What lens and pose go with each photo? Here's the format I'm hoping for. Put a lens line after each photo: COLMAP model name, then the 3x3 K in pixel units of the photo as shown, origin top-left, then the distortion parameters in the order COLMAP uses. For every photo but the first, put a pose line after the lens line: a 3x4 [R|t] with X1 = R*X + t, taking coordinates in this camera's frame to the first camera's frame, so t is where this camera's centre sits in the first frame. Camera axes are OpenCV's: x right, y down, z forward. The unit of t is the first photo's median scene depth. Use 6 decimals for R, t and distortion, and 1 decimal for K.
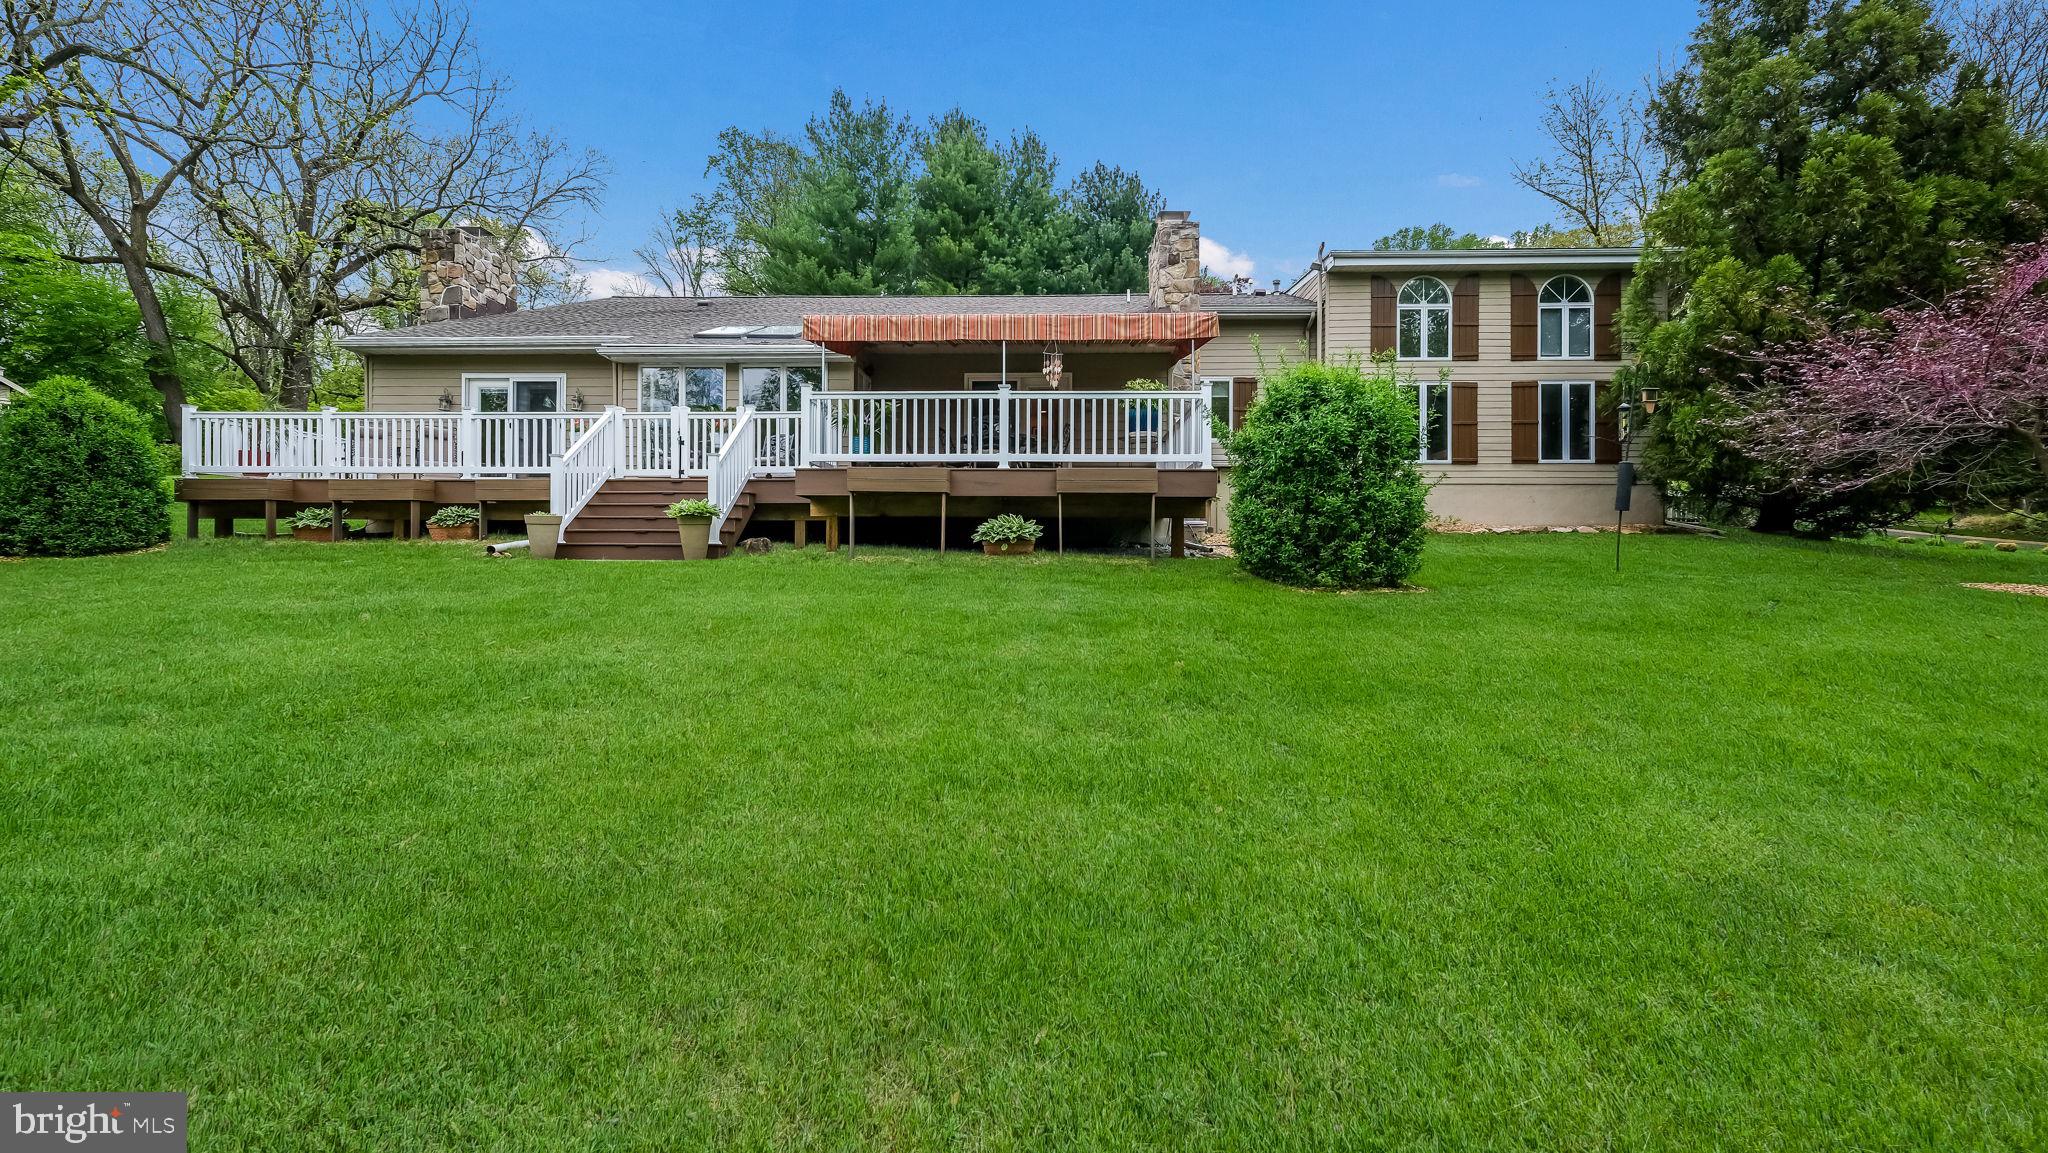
lens RADIAL K [[896.1, 0, 1019.1], [0, 896.1, 555.9], [0, 0, 1]] dist [0.005940, -0.000157]
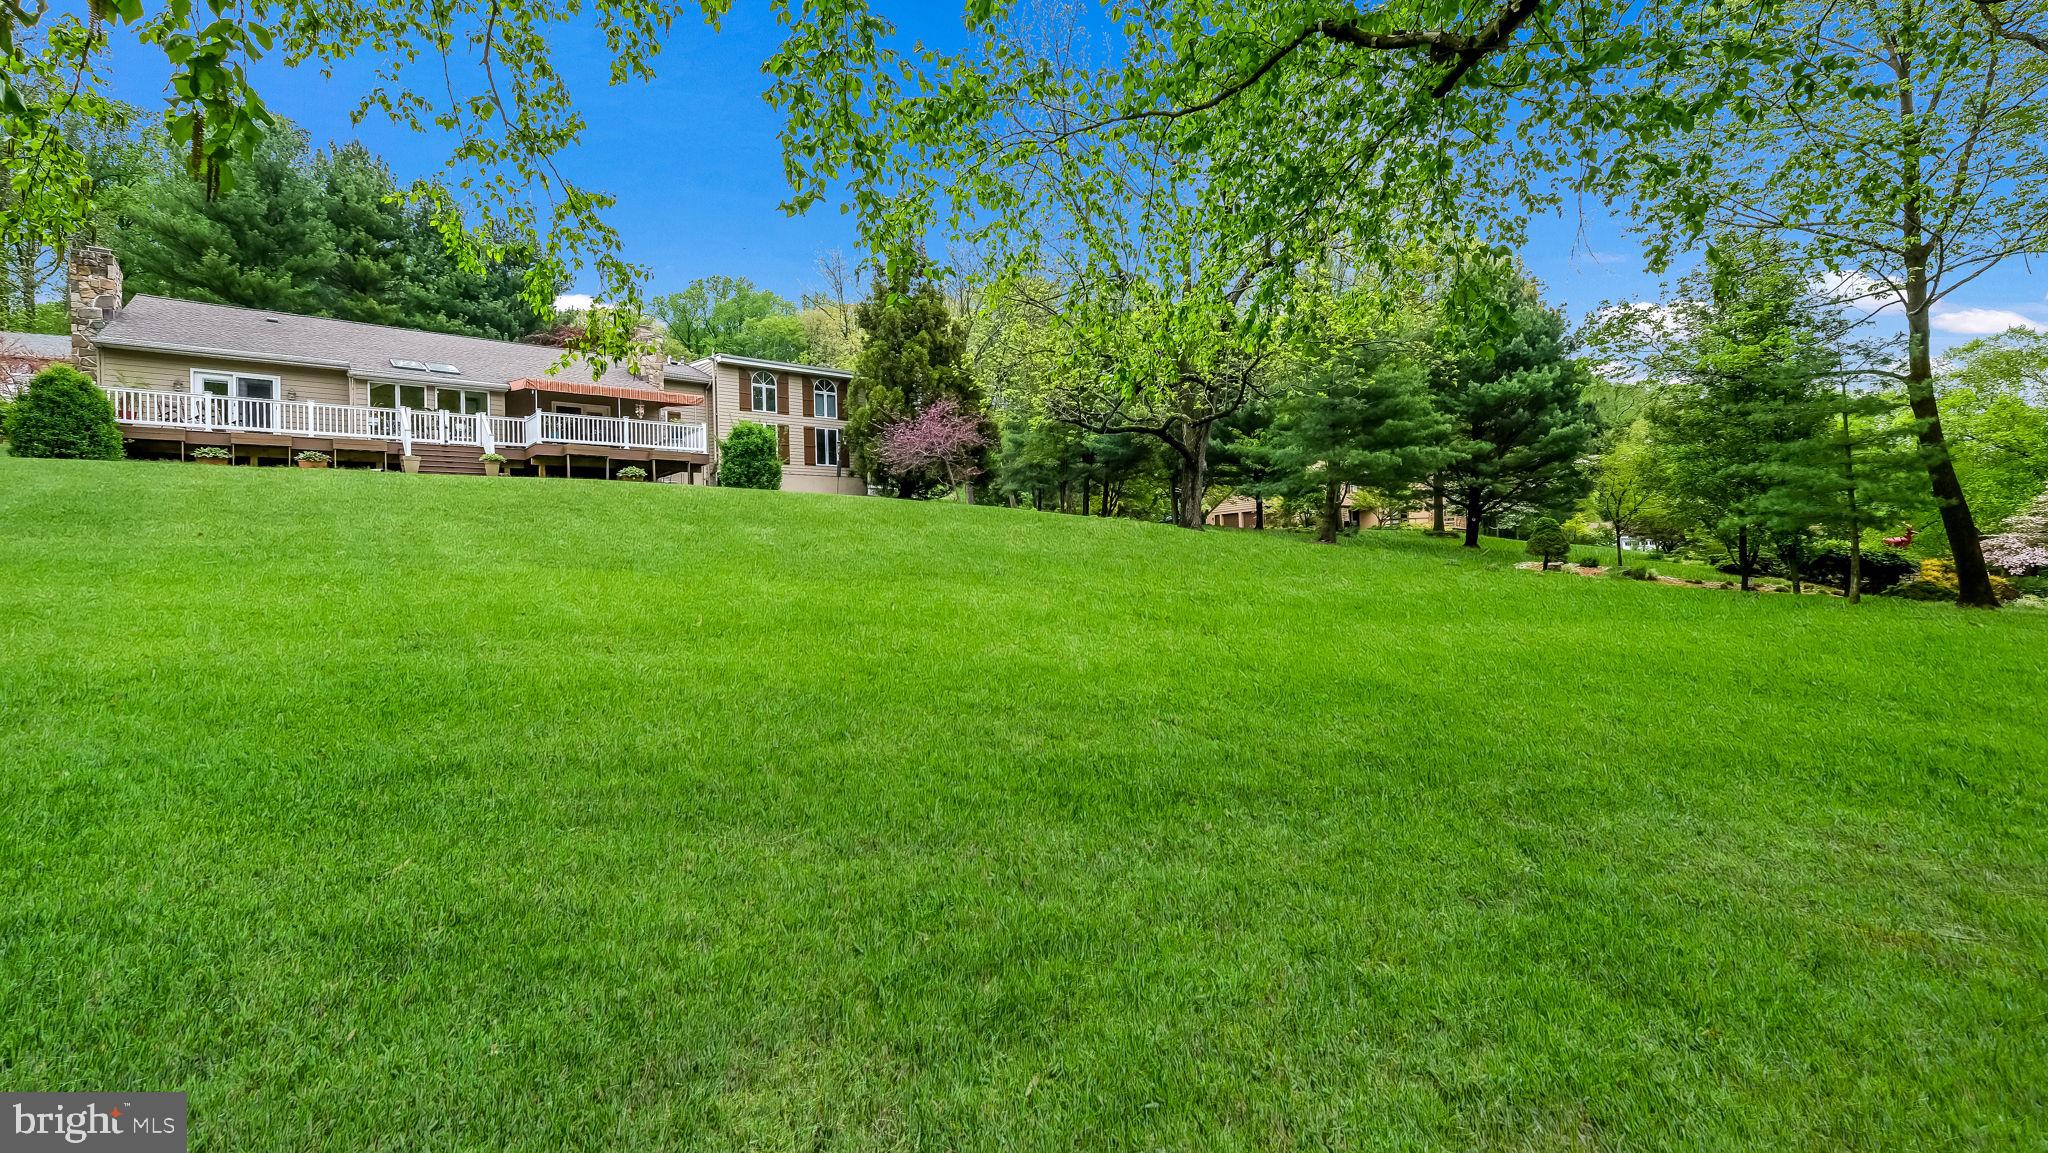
lens RADIAL K [[896.1, 0, 1019.1], [0, 896.1, 555.9], [0, 0, 1]] dist [0.005940, -0.000157]
pose [[0.741664, -0.016190, 0.670576, -0.604579], [0.028488, 0.999567, -0.007375, 0.172068], [-0.670166, 0.024573, 0.741804, -1.095855]]
